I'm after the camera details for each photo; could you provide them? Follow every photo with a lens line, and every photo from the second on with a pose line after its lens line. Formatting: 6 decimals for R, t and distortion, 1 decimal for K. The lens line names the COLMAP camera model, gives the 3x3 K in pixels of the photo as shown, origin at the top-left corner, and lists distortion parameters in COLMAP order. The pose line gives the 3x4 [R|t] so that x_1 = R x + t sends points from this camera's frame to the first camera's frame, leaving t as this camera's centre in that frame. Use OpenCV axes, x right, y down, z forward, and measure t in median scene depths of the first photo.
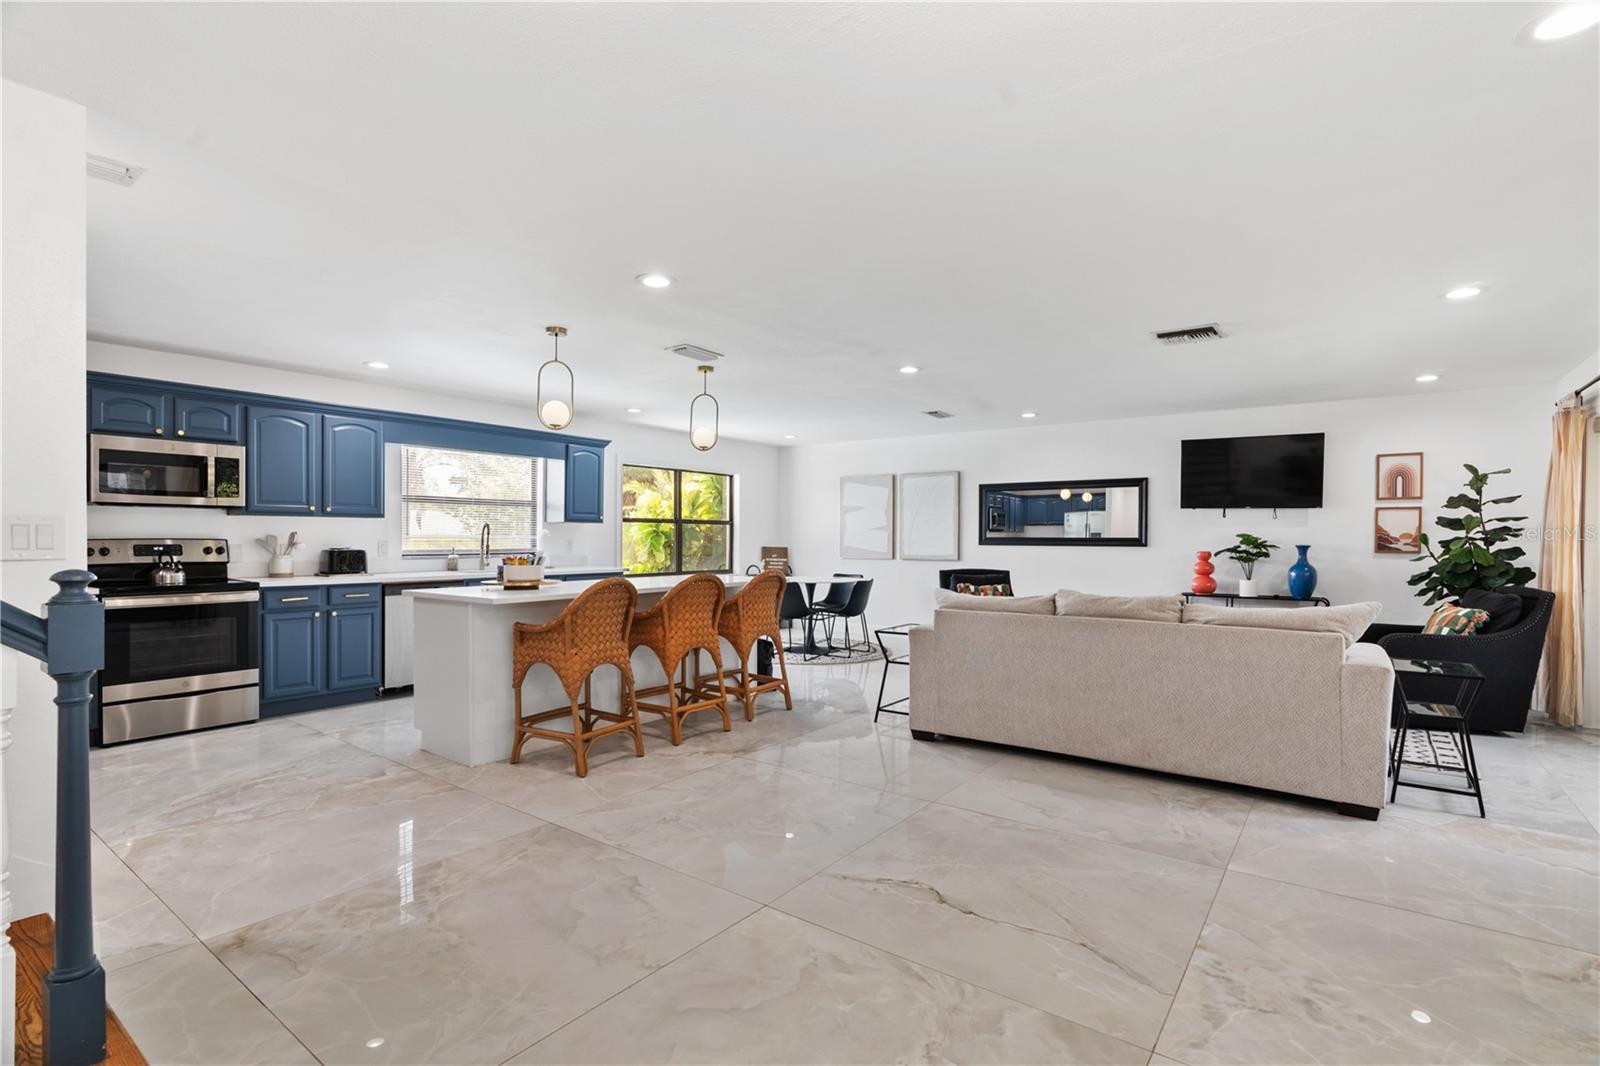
lens RADIAL K [[730.2, 0, 816.3], [0, 730.2, 533.3], [0, 0, 1]] dist [-0.010738, 0.004508]
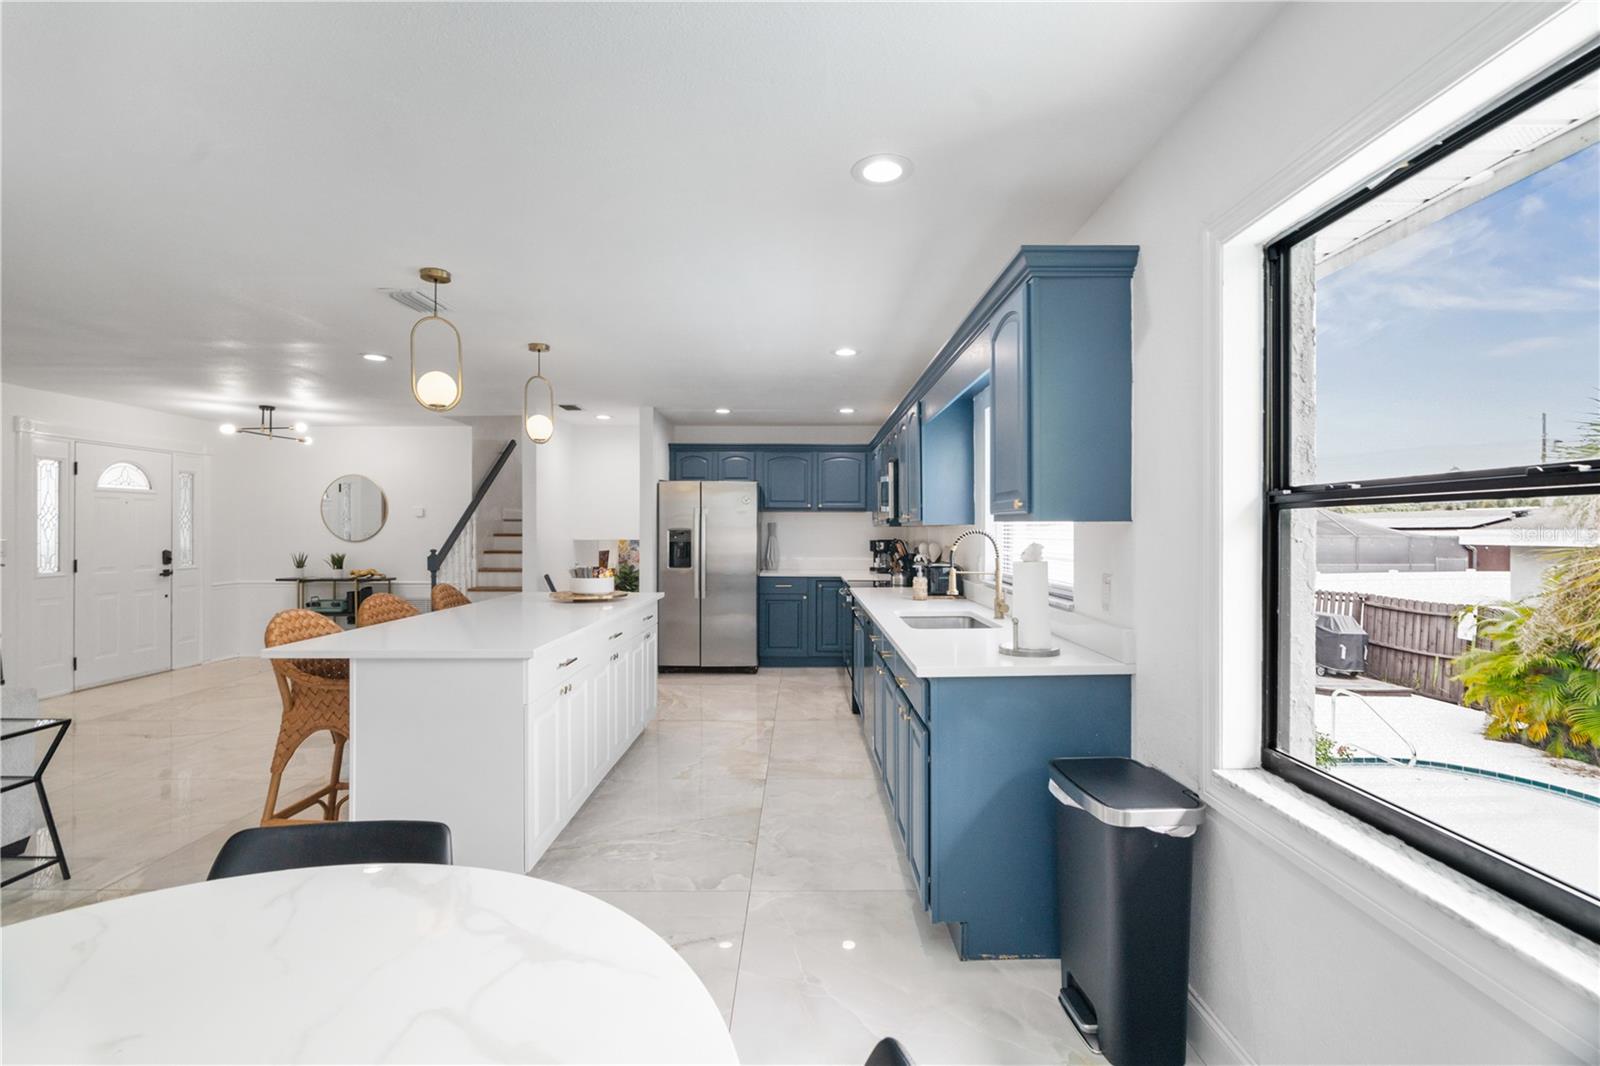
lens RADIAL K [[730.2, 0, 806.0], [0, 730.2, 533.2], [0, 0, 1]] dist [-0.010738, 0.004508]
pose [[-0.808424, -0.002052, -0.588597, -0.051813], [-0.000286, 0.999995, -0.003093, -0.011414], [0.588601, -0.002332, -0.808420, 1.721409]]
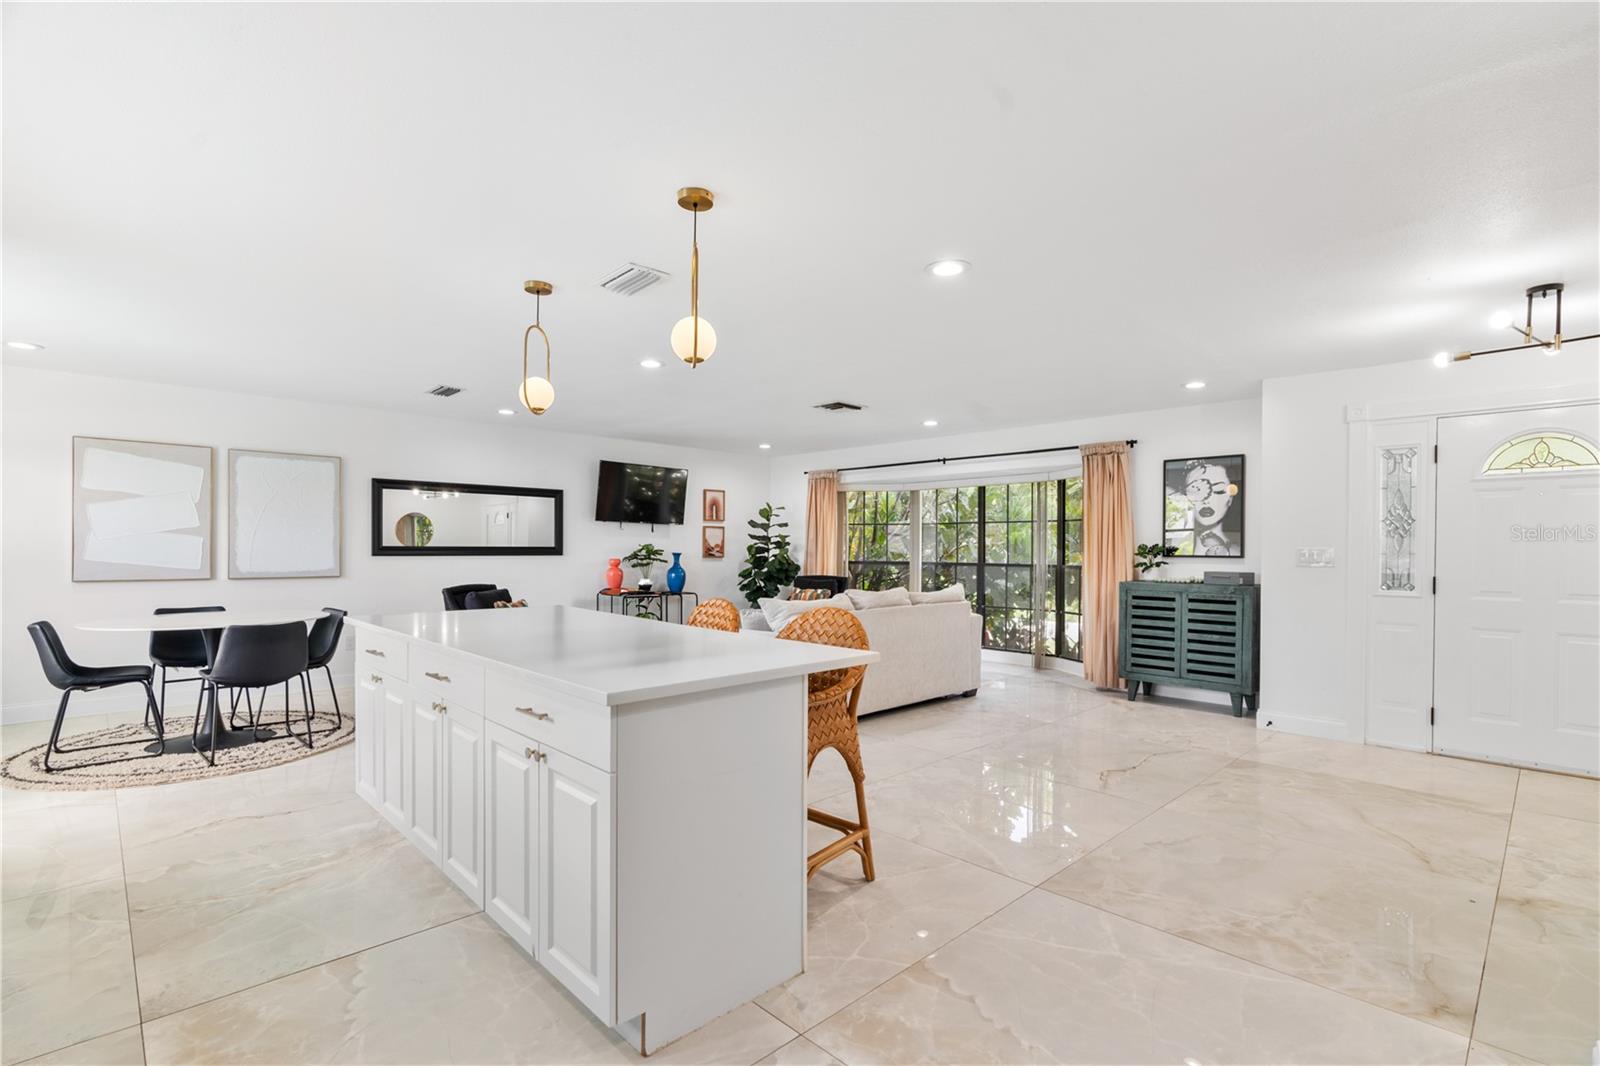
lens RADIAL K [[730.2, 0, 799.8], [0, 730.2, 546.3], [0, 0, 1]] dist [-0.010738, 0.004508]
pose [[0.188016, -0.001891, 0.982164, -0.767005], [-0.010806, 0.999934, 0.003993, -0.003573], [-0.982107, -0.011364, 0.187983, 0.678926]]
